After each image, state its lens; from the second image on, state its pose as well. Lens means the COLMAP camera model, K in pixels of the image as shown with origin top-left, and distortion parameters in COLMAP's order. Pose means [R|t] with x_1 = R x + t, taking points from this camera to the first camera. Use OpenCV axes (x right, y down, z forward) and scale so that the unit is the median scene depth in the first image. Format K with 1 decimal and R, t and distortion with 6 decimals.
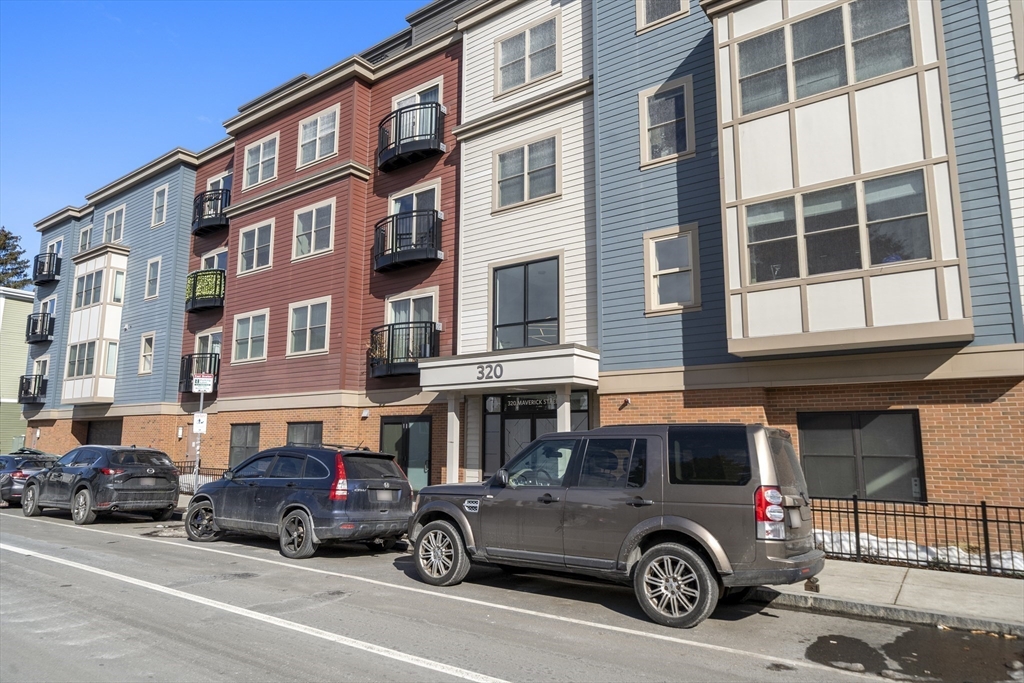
lens RADIAL K [[665.2, 0, 482.5], [0, 665.2, 341.2], [0, 0, 1]] dist [0.003104, 0.001249]
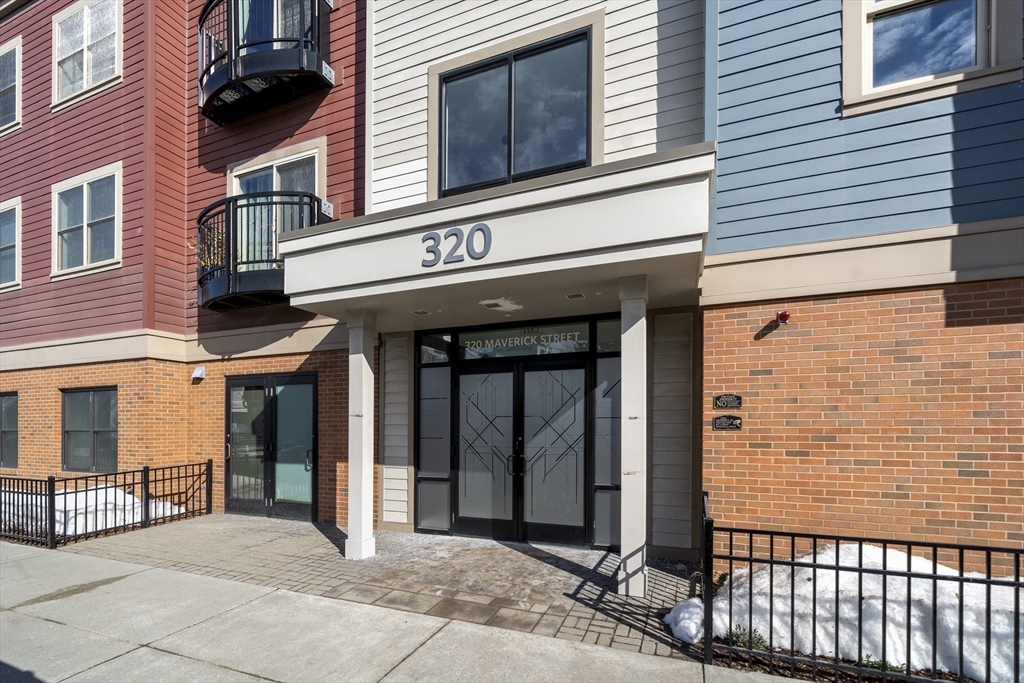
lens RADIAL K [[465.6, 0, 503.8], [0, 465.6, 430.7], [0, 0, 1]] dist [-0.000108, 0.000291]
pose [[0.959491, -0.007044, 0.281652, -0.036120], [-0.036757, 0.988013, 0.149931, 0.096464], [-0.279332, -0.154210, 0.947730, 0.577068]]
